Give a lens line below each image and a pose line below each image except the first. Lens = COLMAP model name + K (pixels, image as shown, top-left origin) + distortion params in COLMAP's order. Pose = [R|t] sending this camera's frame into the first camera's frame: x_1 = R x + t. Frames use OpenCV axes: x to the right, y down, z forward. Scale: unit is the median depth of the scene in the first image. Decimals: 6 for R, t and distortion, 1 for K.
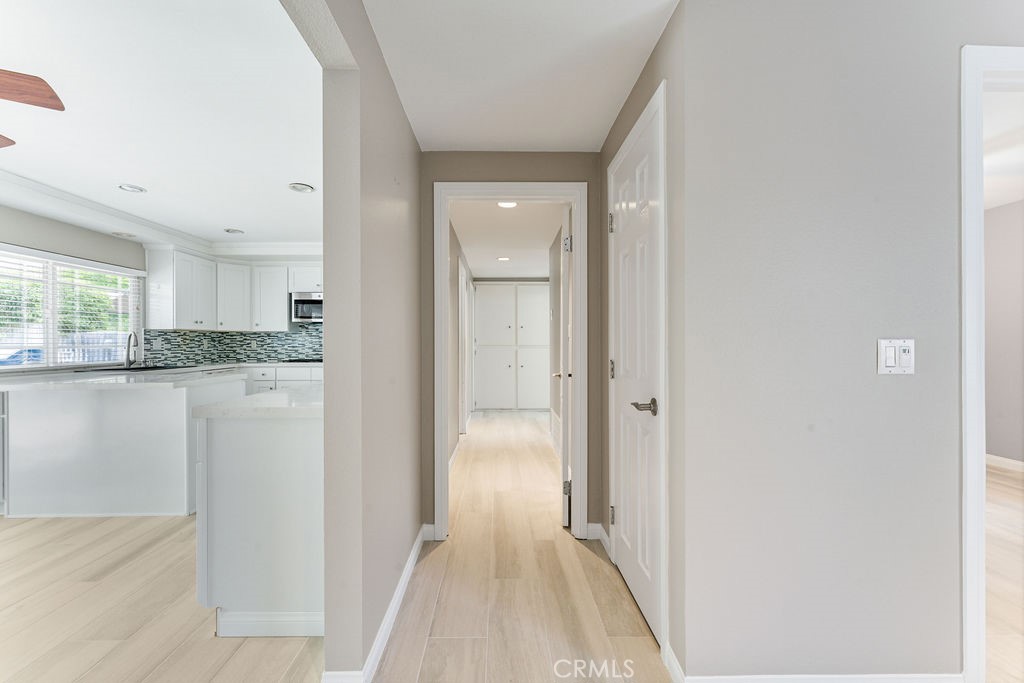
lens RADIAL K [[408.5, 0, 503.0], [0, 408.5, 342.1], [0, 0, 1]] dist [-0.002183, 0.001276]
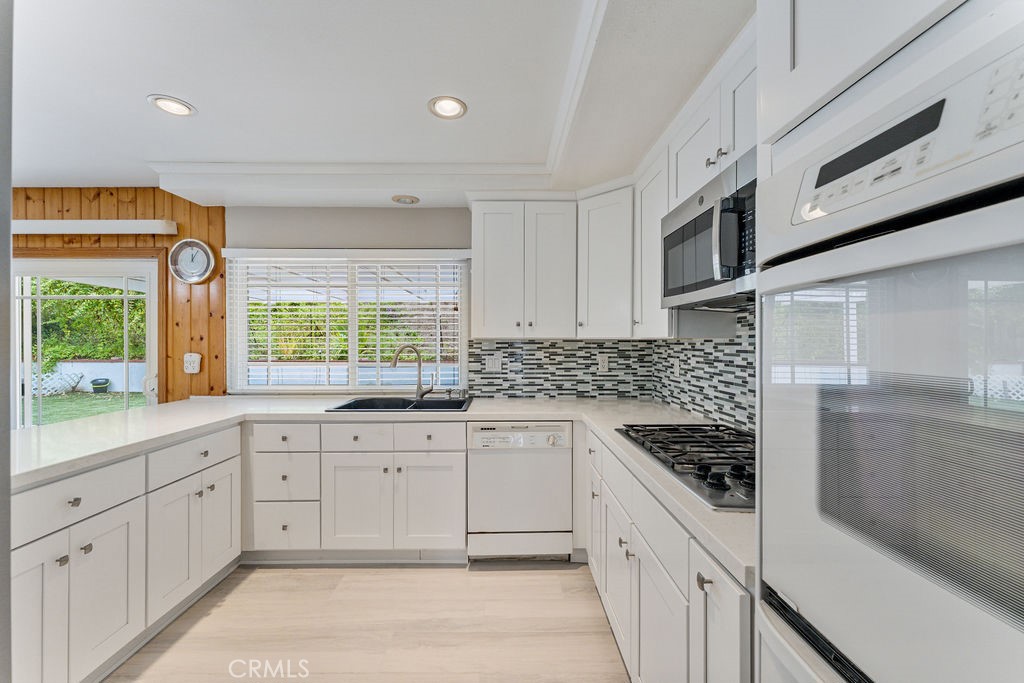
lens RADIAL K [[408.5, 0, 504.7], [0, 408.5, 346.5], [0, 0, 1]] dist [-0.002183, 0.001276]
pose [[-0.003158, 0.012211, -0.999920, -0.202122], [-0.000717, 0.999925, 0.012213, -0.024729], [0.999995, 0.000755, -0.003149, 0.915420]]
